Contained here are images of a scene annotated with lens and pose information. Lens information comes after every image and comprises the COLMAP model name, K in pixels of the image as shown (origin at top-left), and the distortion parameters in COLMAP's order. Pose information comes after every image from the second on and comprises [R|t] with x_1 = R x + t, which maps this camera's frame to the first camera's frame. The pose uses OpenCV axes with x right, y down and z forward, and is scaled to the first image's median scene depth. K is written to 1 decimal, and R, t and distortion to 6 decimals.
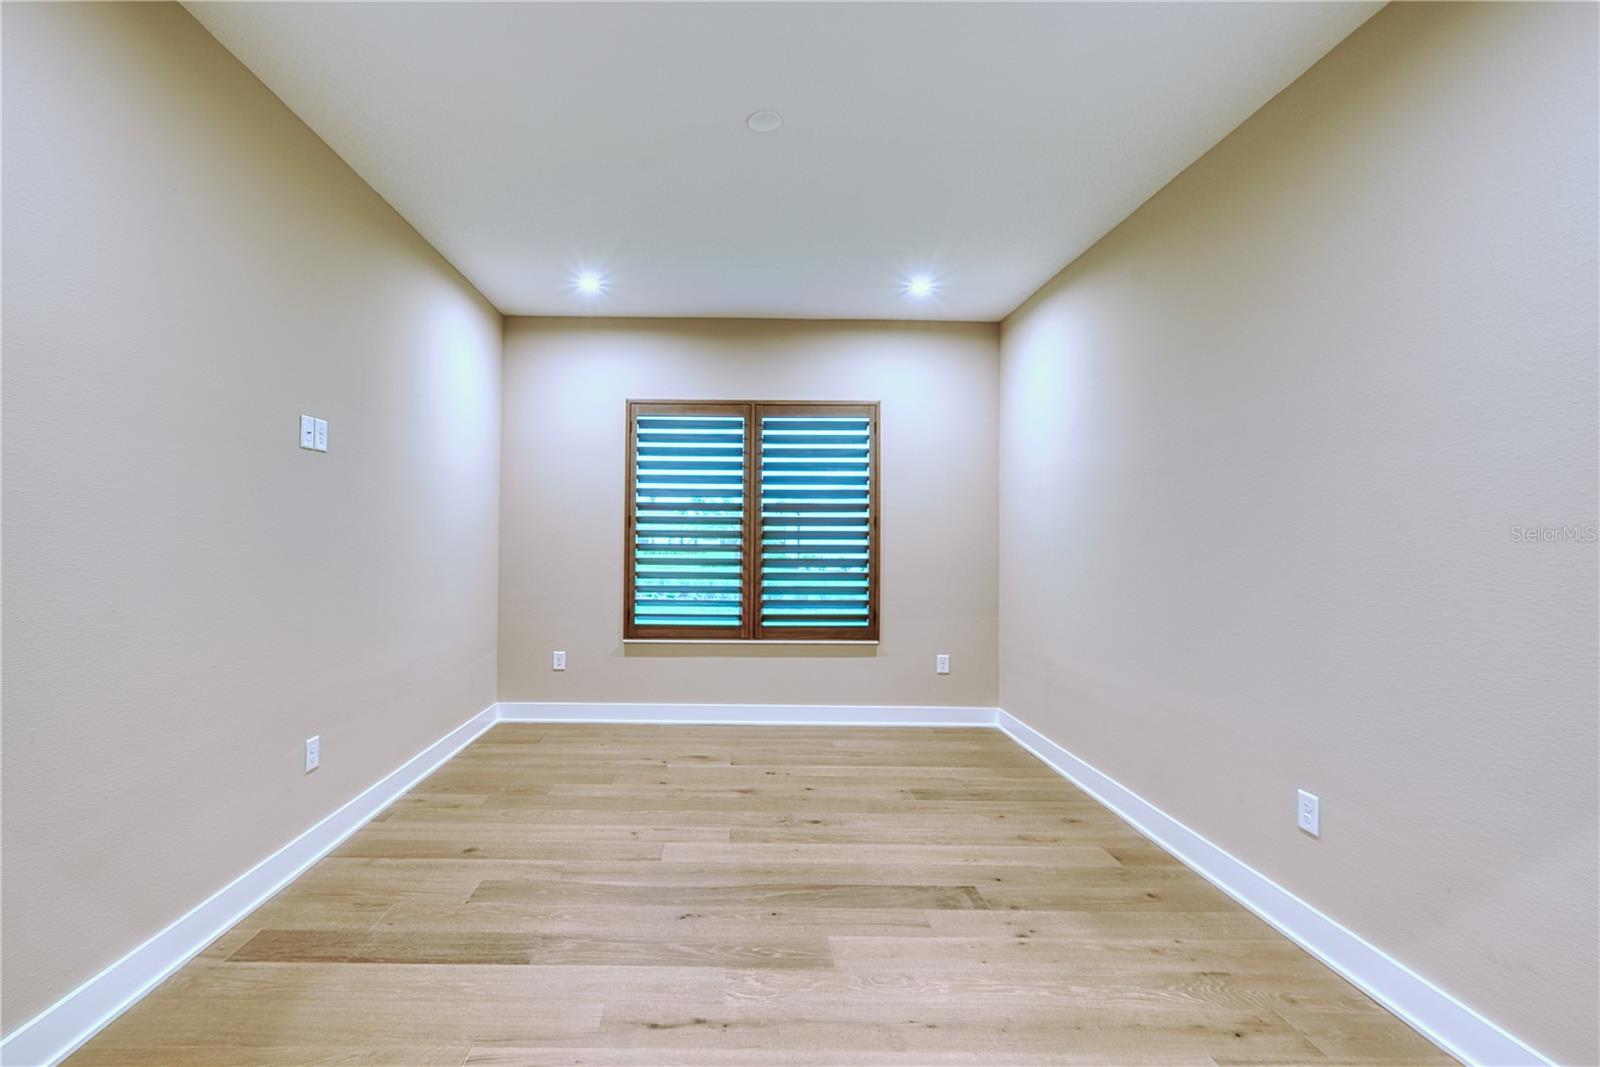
lens RADIAL K [[639.3, 0, 800.0], [0, 639.3, 533.5], [0, 0, 1]] dist [0.000693, 0.000031]
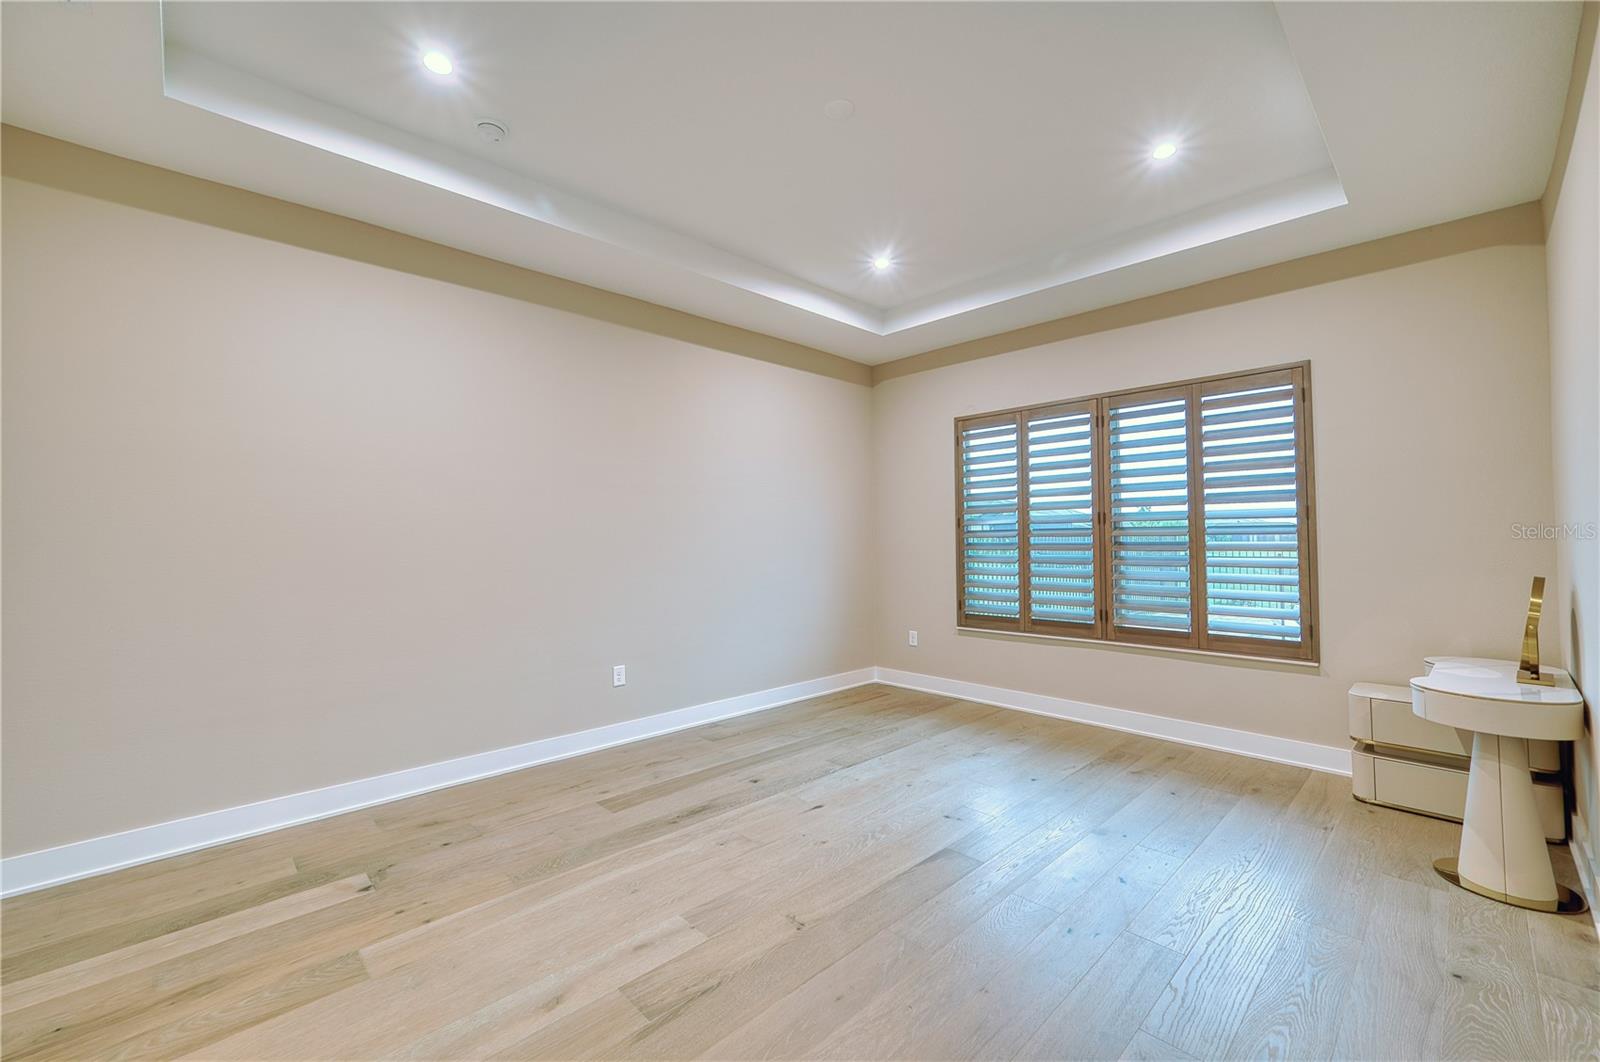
lens RADIAL K [[639.3, 0, 800.0], [0, 639.3, 531.0], [0, 0, 1]] dist [0.000693, 0.000031]
pose [[0.696822, -0.020826, -0.716941, 0.296930], [0.018607, 0.999767, -0.010956, 0.002143], [0.717002, -0.005705, 0.697047, -0.003302]]
